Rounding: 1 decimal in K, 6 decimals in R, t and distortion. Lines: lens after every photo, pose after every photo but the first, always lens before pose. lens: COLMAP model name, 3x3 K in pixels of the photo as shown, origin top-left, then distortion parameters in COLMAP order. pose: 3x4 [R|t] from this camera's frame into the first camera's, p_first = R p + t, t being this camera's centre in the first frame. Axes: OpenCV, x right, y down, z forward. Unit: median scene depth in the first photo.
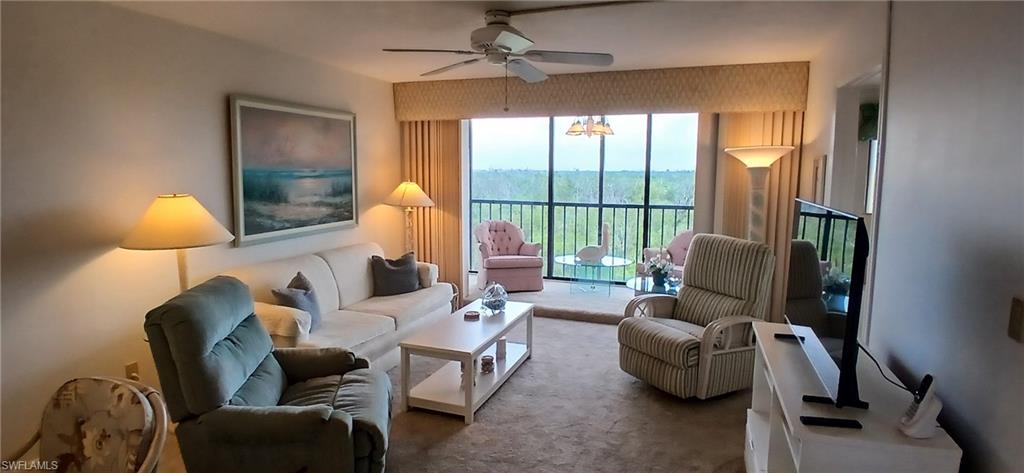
lens RADIAL K [[512.6, 0, 521.1], [0, 512.6, 225.7], [0, 0, 1]] dist [-0.001650, -0.039289]
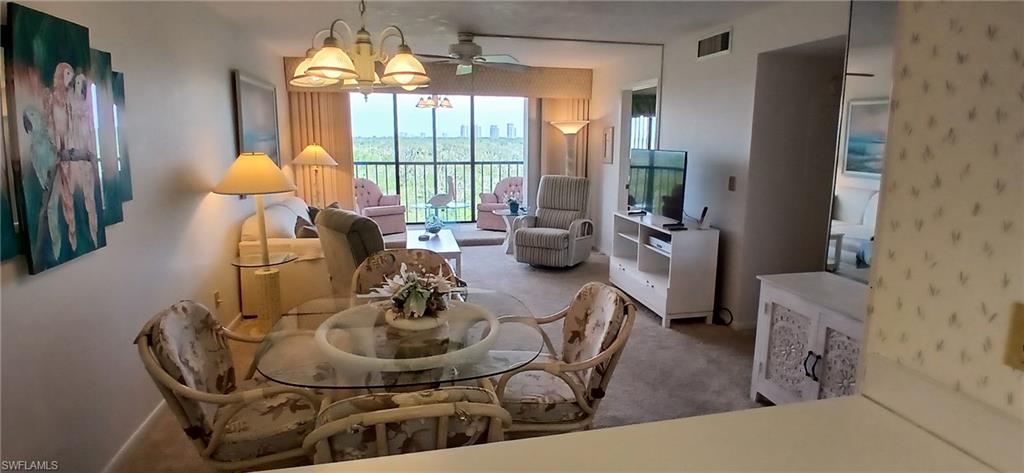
lens RADIAL K [[512.6, 0, 521.1], [0, 512.6, 225.7], [0, 0, 1]] dist [-0.001650, -0.039289]
pose [[0.846624, -0.089600, 0.524595, -0.428729], [0.055069, 0.995183, 0.081102, 0.028808], [-0.529335, -0.039774, 0.847480, -0.243595]]
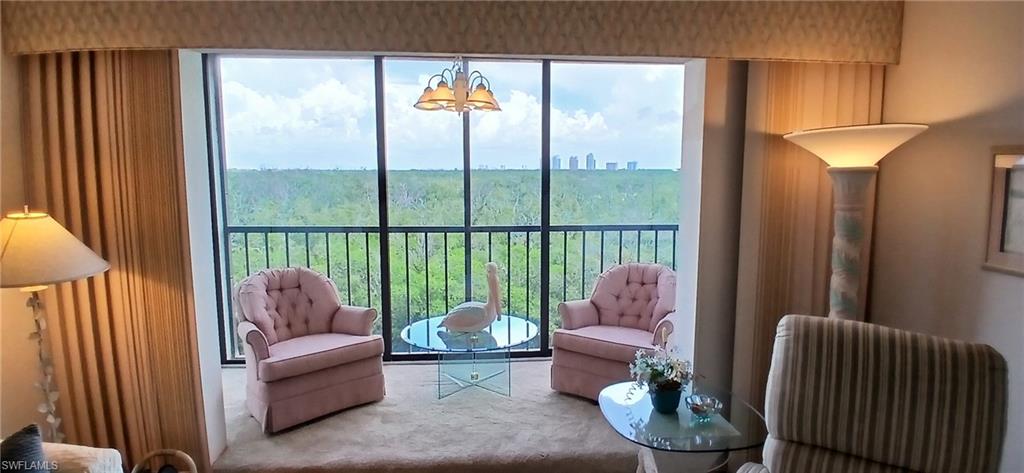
lens RADIAL K [[512.6, 0, 521.1], [0, 512.6, 225.7], [0, 0, 1]] dist [-0.001650, -0.039289]
pose [[0.917680, -0.047155, 0.394513, -0.032957], [0.045939, 0.998866, 0.012531, -0.060228], [-0.394656, 0.006625, 0.918805, 0.516825]]
